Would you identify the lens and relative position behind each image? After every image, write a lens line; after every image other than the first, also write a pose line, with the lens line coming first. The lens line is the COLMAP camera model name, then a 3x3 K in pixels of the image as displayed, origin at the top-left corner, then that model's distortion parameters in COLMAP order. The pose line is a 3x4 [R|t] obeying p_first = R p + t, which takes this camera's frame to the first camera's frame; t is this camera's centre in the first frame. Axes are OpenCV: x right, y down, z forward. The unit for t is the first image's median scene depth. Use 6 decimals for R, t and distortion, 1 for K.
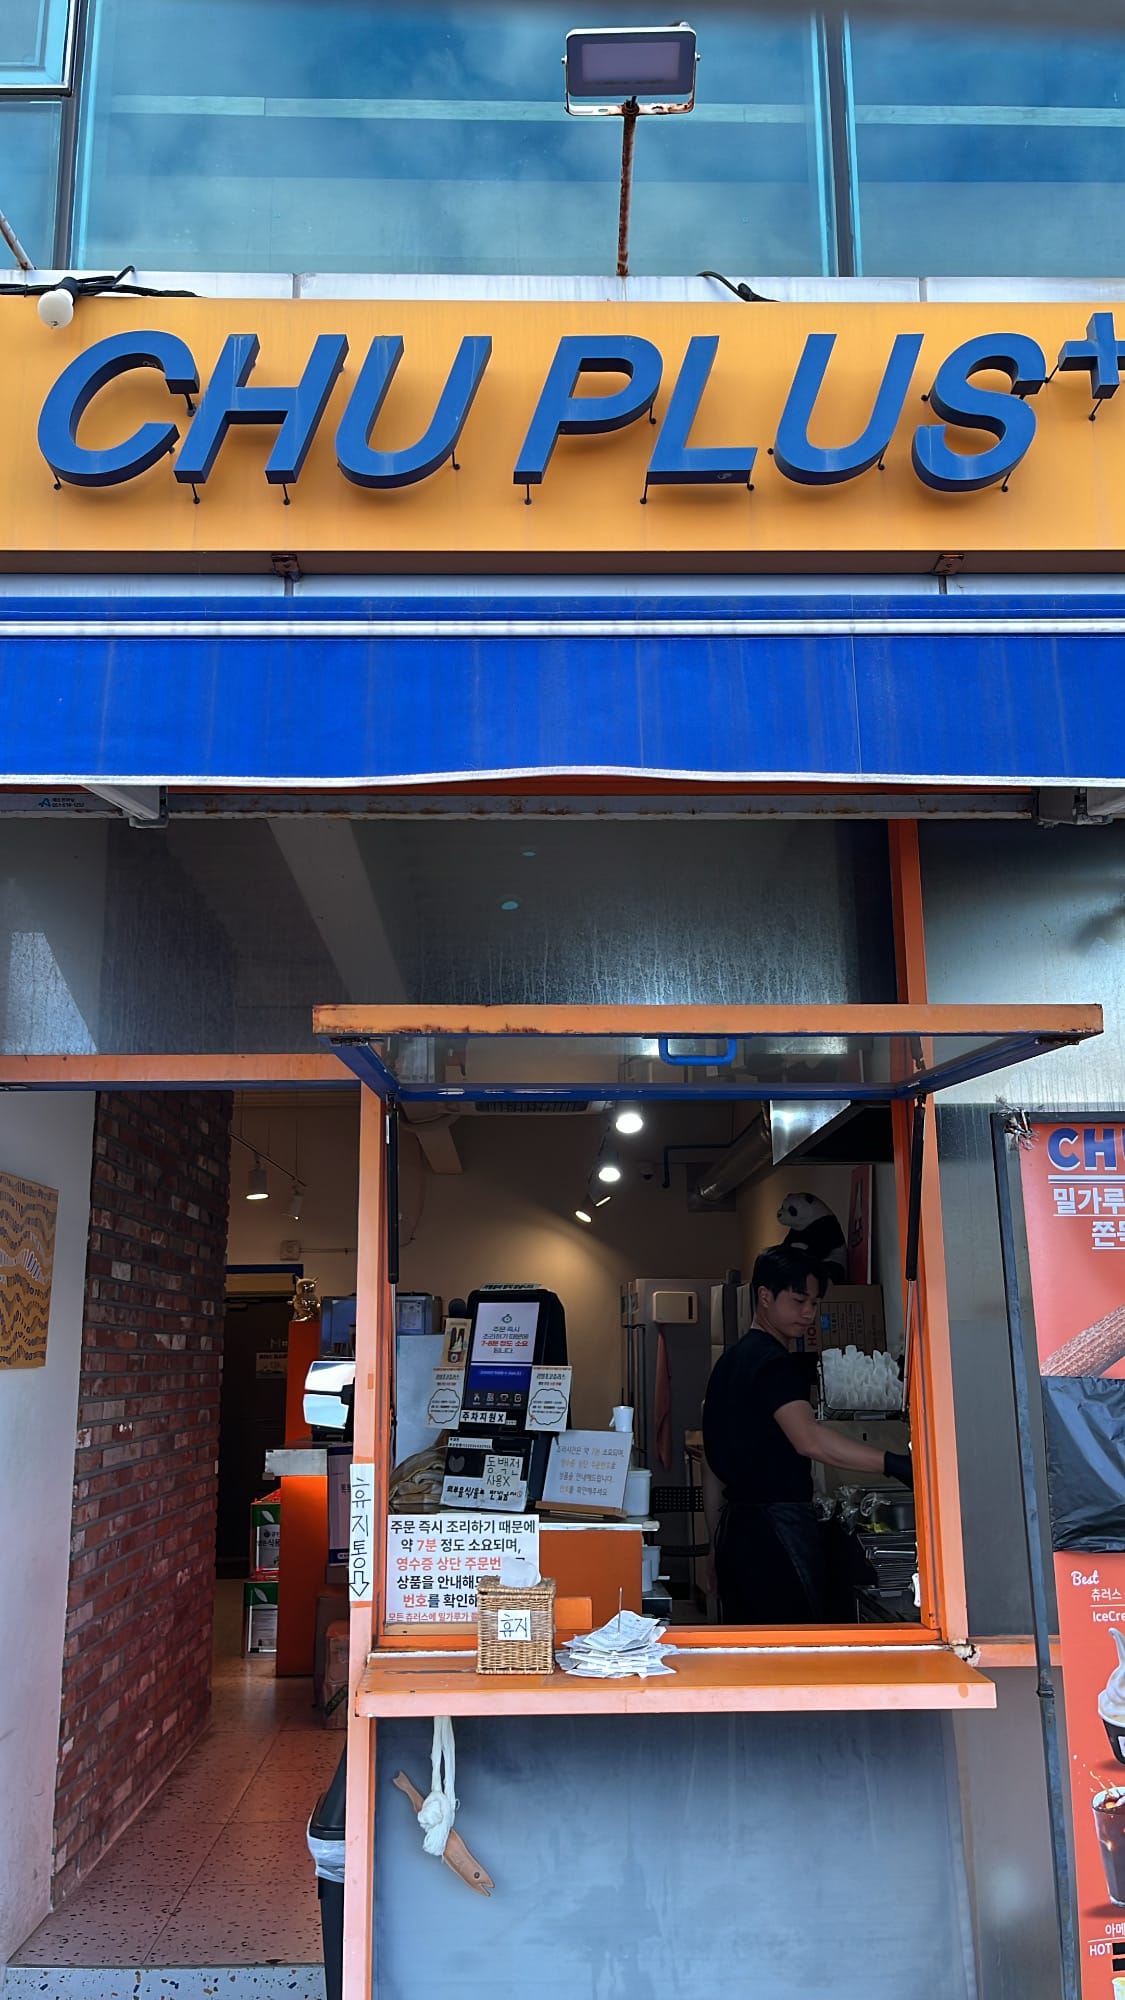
lens RADIAL K [[1538.3, 0, 562.5], [0, 1538.3, 1000.0], [0, 0, 1]] dist [0.002455, -0.000891]
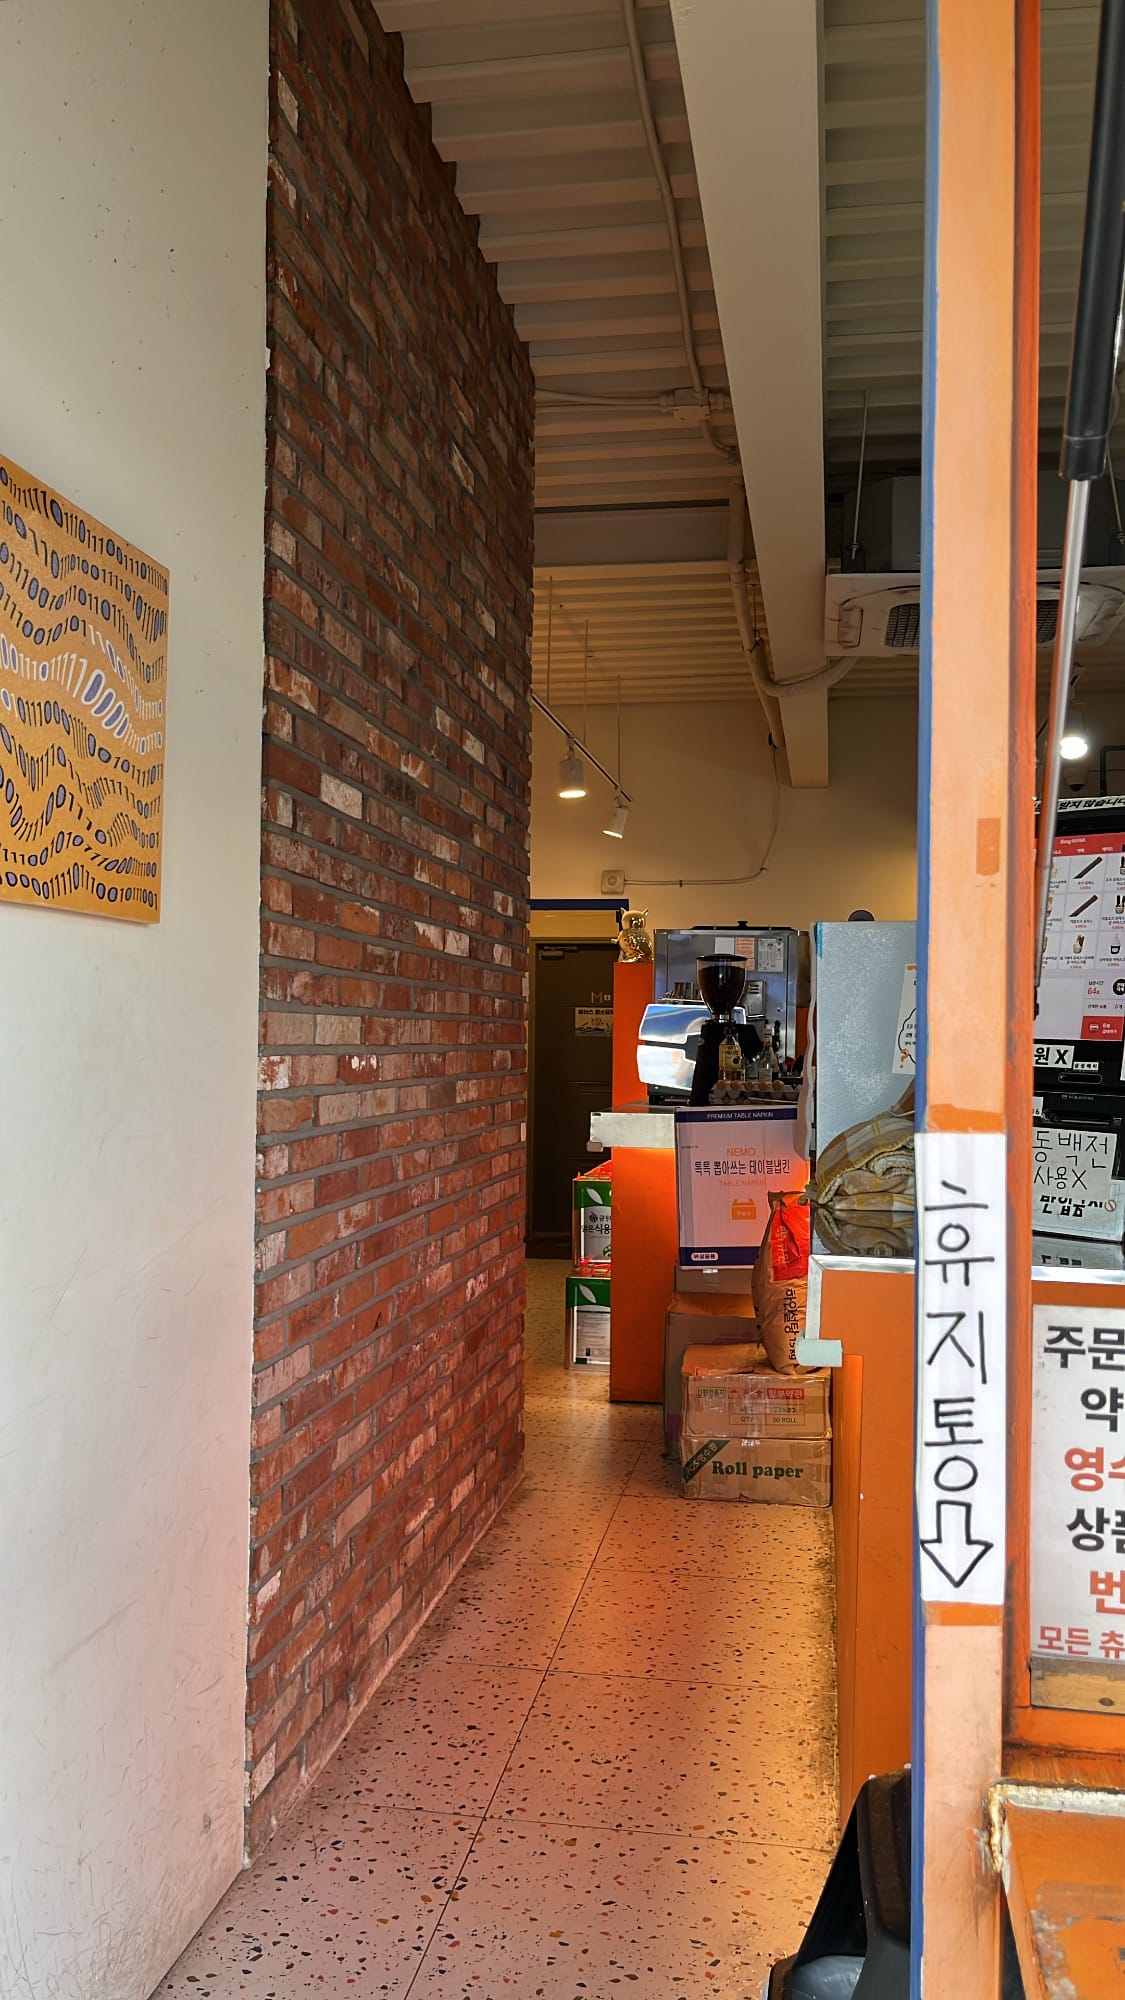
lens RADIAL K [[1538.3, 0, 562.5], [0, 1538.3, 1000.0], [0, 0, 1]] dist [0.002455, -0.000891]
pose [[0.979899, 0.017658, -0.198714, -0.092983], [0.023027, 0.979407, 0.200580, 0.140468], [0.198163, -0.201124, 0.959313, 0.461584]]
